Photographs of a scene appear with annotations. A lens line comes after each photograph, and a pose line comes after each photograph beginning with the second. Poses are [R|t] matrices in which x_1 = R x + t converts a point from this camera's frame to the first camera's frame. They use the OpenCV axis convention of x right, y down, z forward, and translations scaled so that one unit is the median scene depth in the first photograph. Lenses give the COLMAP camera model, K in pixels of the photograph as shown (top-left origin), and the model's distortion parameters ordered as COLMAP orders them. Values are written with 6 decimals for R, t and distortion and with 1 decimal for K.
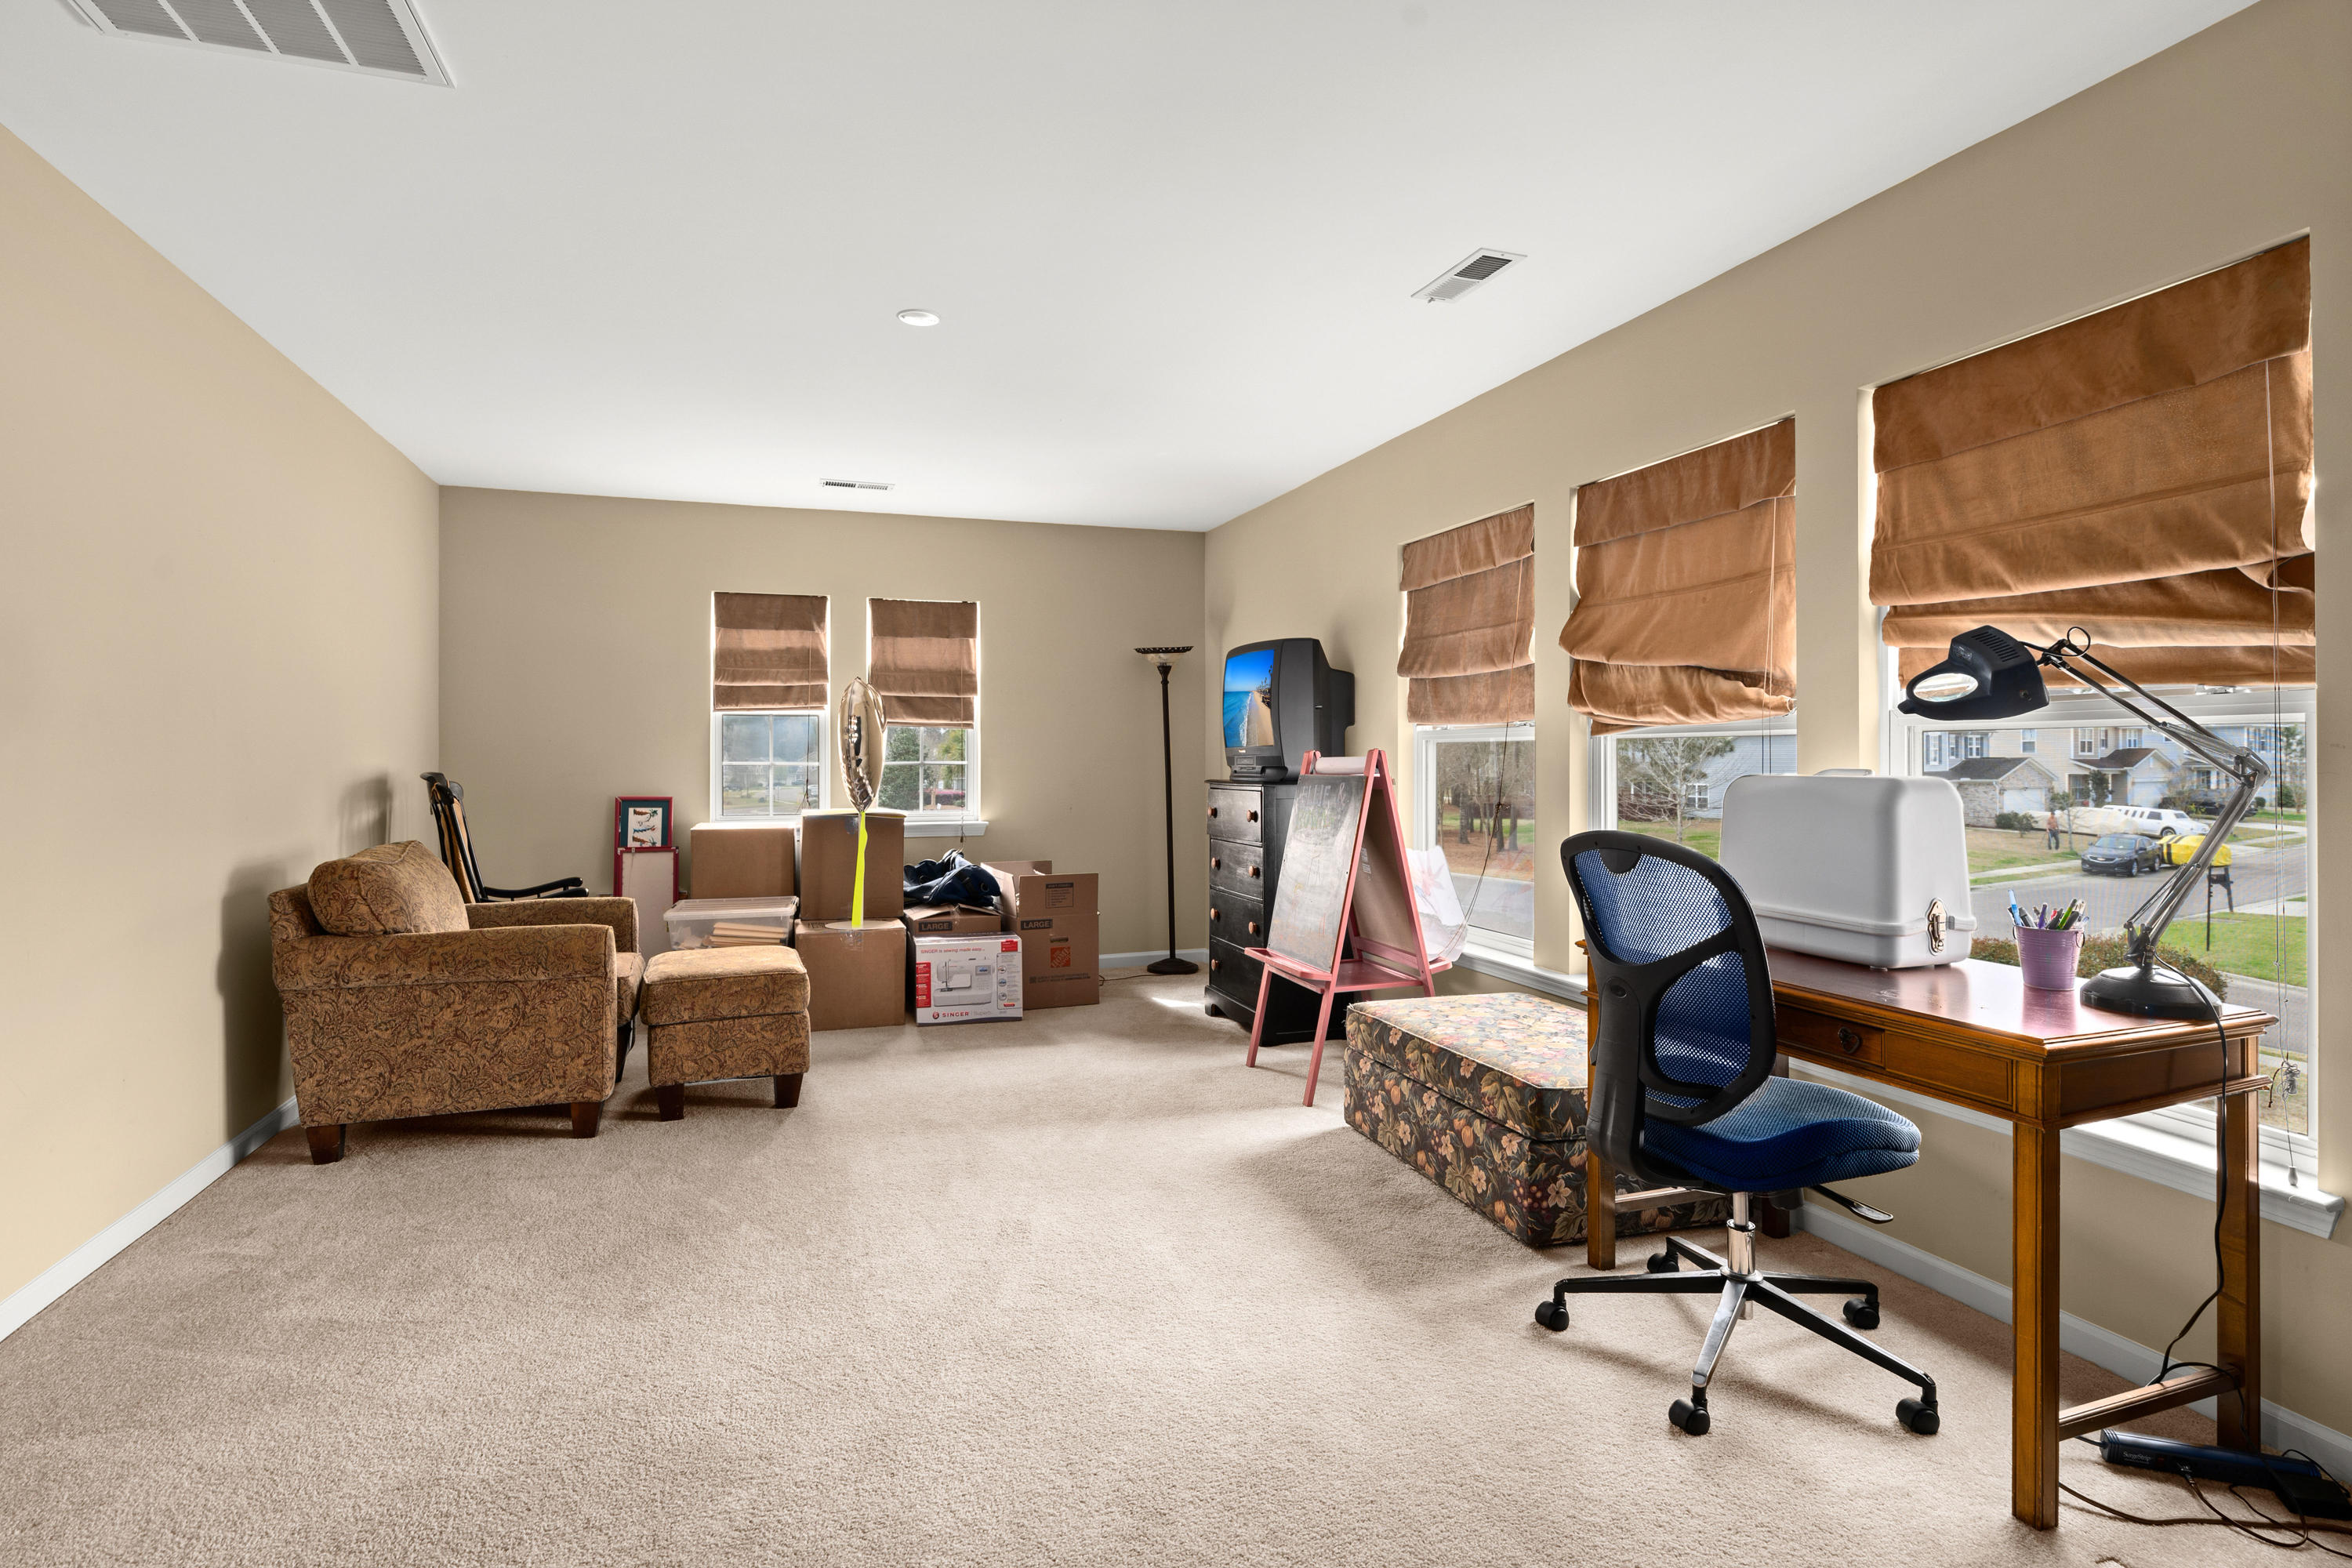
lens RADIAL K [[1144.6, 0, 1188.5], [0, 1144.6, 763.1], [0, 0, 1]] dist [0.015814, 0.000419]
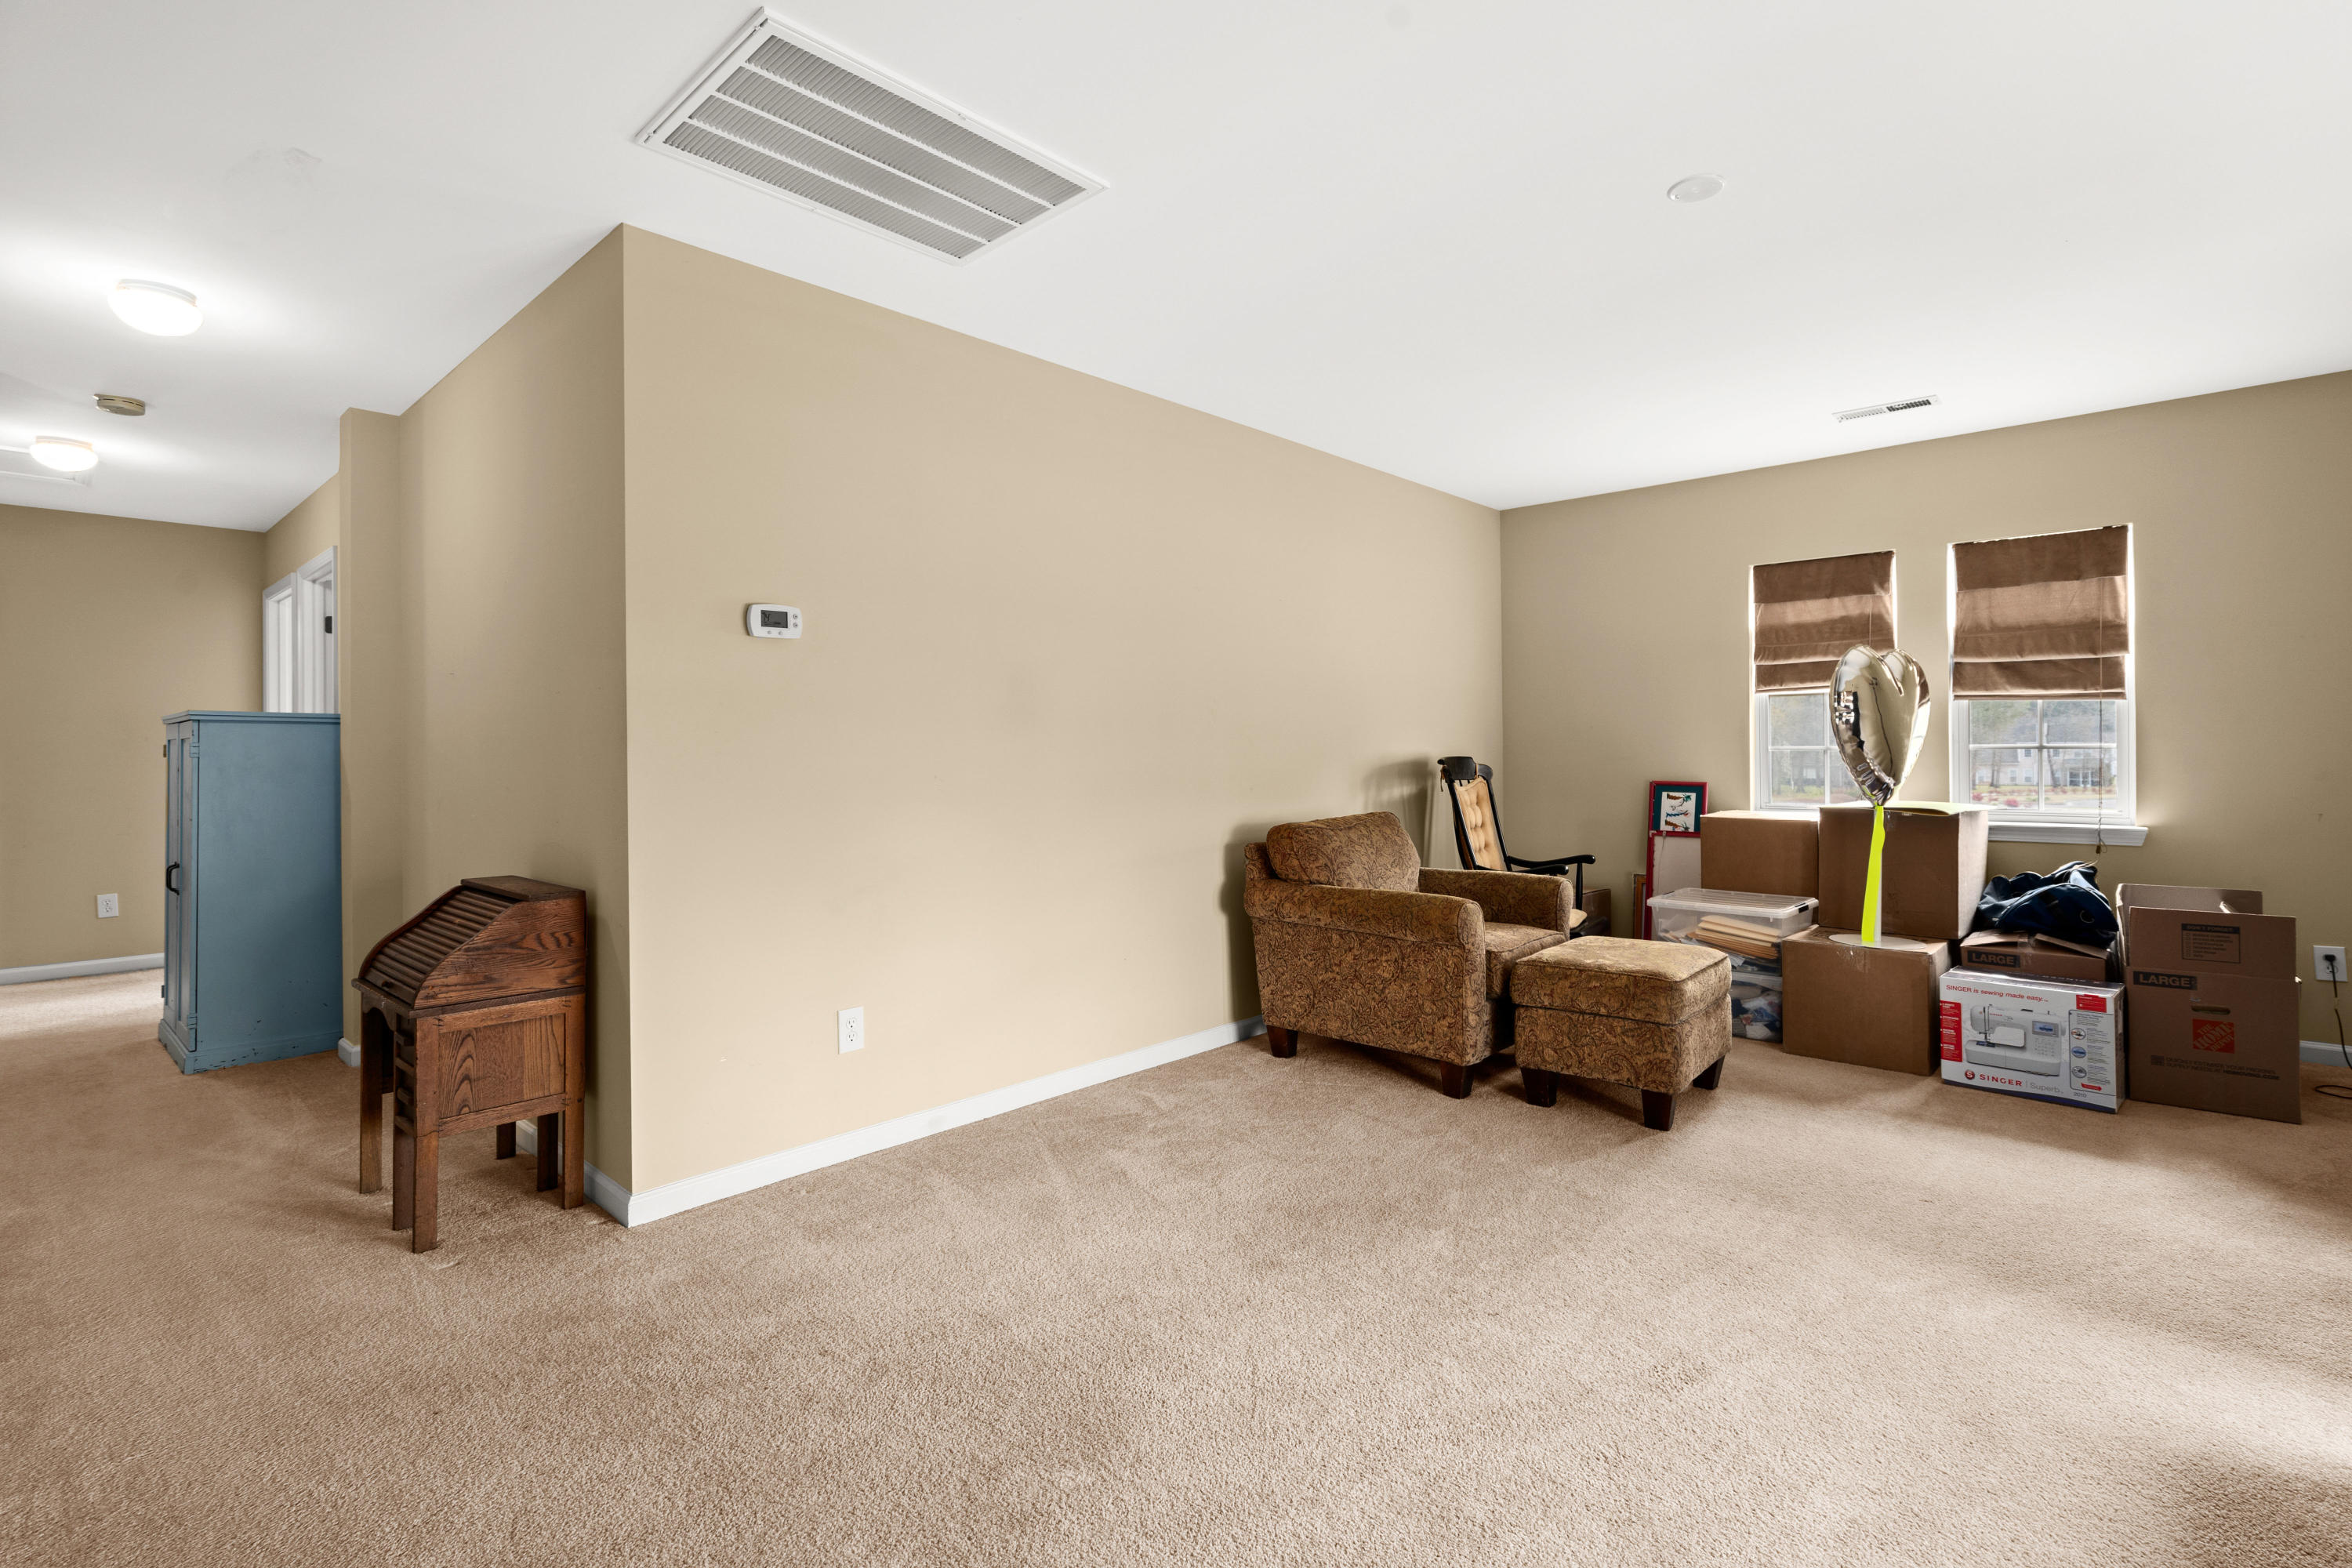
lens RADIAL K [[1058.1, 0, 1181.5], [0, 1058.1, 736.6], [0, 0, 1]] dist [-0.008371, -0.000347]
pose [[0.492107, -0.016399, -0.870380, 0.133255], [0.001348, 0.999836, -0.018076, 0.007501], [0.870534, 0.007722, 0.492049, 0.196616]]
